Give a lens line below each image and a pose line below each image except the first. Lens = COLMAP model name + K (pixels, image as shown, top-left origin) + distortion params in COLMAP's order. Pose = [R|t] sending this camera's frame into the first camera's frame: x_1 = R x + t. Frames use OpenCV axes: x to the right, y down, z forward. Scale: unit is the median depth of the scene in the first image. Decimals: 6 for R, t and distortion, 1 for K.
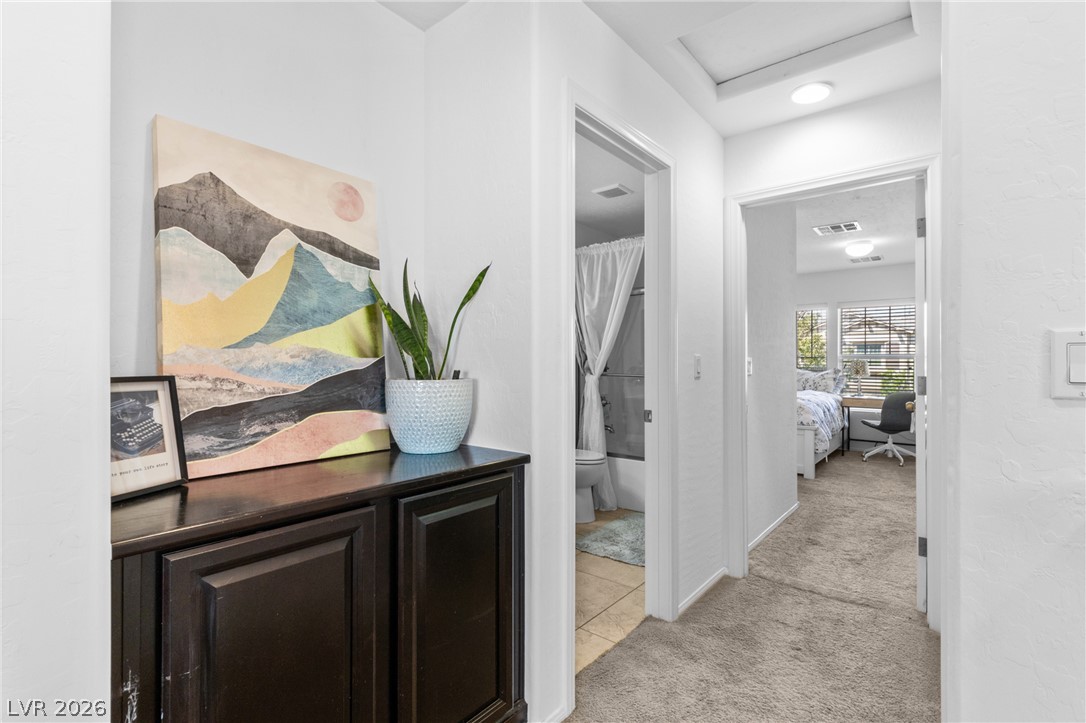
lens RADIAL K [[504.0, 0, 537.8], [0, 504.0, 360.3], [0, 0, 1]] dist [0.001203, -0.000060]
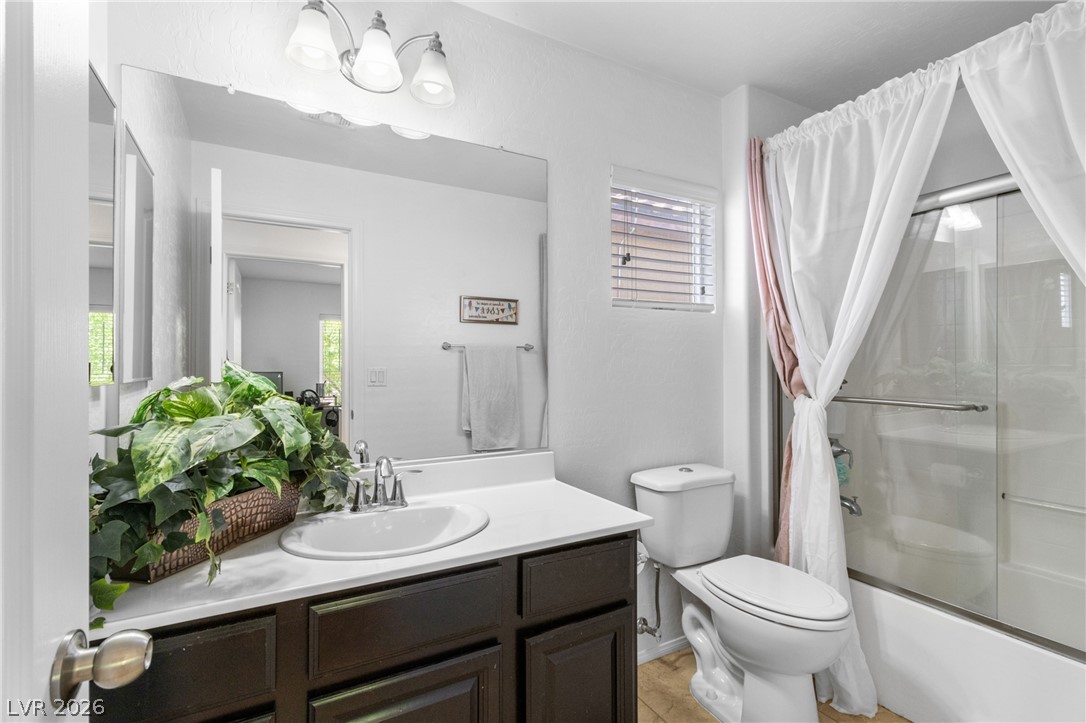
lens RADIAL K [[504.0, 0, 540.9], [0, 504.0, 360.5], [0, 0, 1]] dist [0.001203, -0.000060]
pose [[0.929050, -0.004526, -0.369927, 0.049401], [0.002789, 0.999982, -0.005231, -0.004185], [0.369944, 0.003828, 0.929046, 0.479332]]
